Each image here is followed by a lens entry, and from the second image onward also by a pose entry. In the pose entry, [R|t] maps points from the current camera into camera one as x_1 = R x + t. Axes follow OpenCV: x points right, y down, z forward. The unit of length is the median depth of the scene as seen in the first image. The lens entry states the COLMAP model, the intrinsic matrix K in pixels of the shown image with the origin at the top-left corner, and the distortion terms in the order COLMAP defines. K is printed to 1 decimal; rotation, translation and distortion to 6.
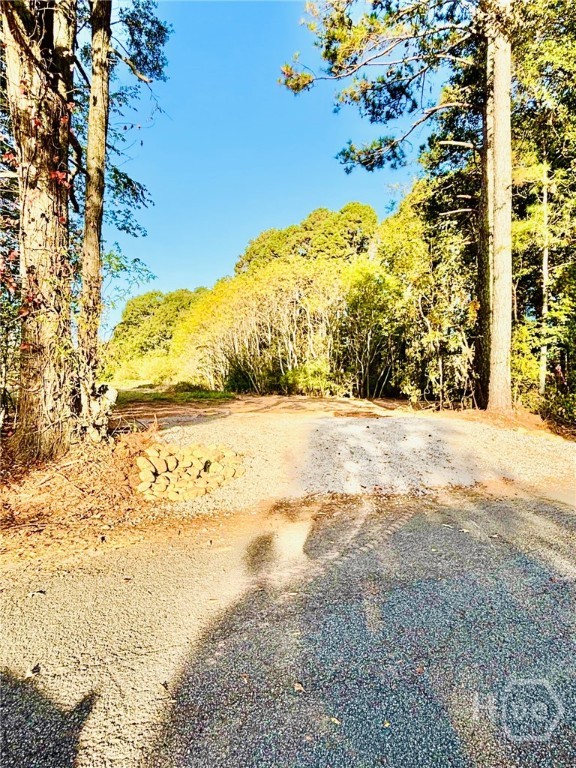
lens RADIAL K [[477.5, 0, 285.2], [0, 477.5, 387.0], [0, 0, 1]] dist [0.003385, -0.012189]
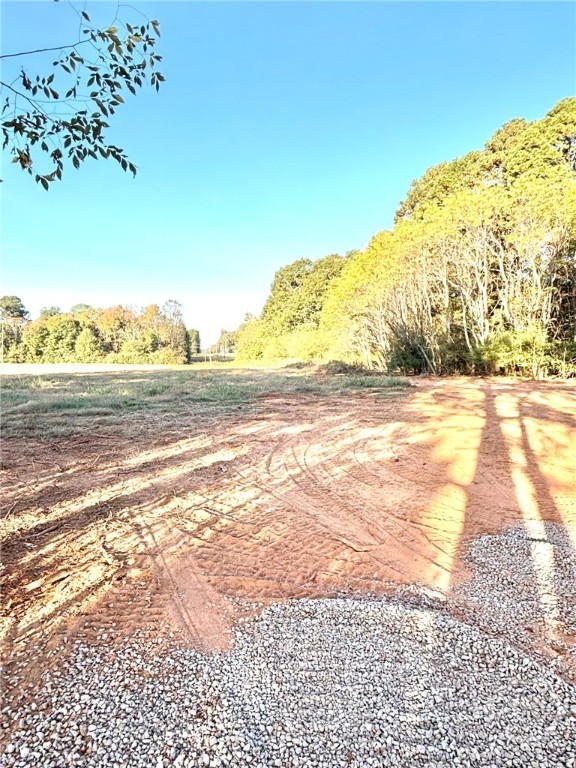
lens RADIAL K [[477.5, 0, 284.1], [0, 477.5, 388.8], [0, 0, 1]] dist [0.003385, -0.012189]
pose [[0.949875, -0.005485, -0.312582, -0.083789], [0.024478, 0.998081, 0.056871, -0.021118], [0.311670, -0.061672, 0.948187, 0.388269]]
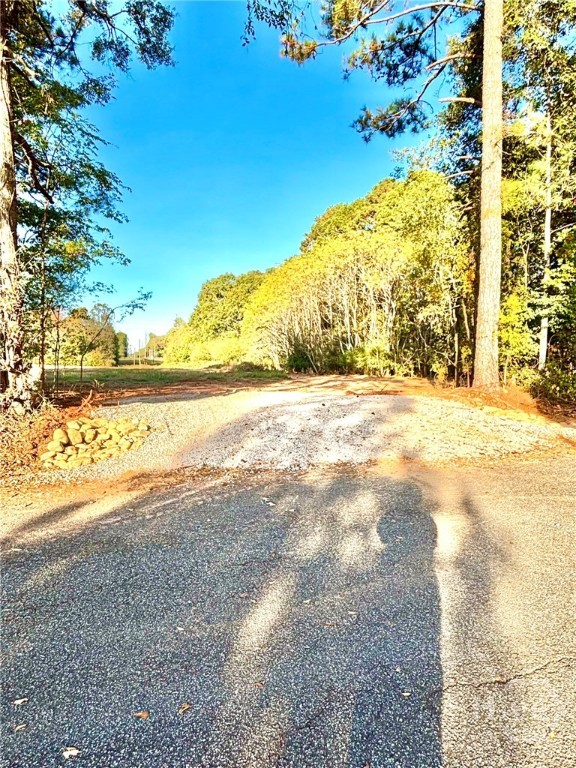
lens RADIAL K [[477.5, 0, 282.3], [0, 477.5, 387.6], [0, 0, 1]] dist [0.003385, -0.012189]
pose [[0.984526, 0.000983, -0.175236, 0.082877], [0.006599, 0.999067, 0.042680, 0.001899], [0.175115, -0.043176, 0.983601, 0.004691]]
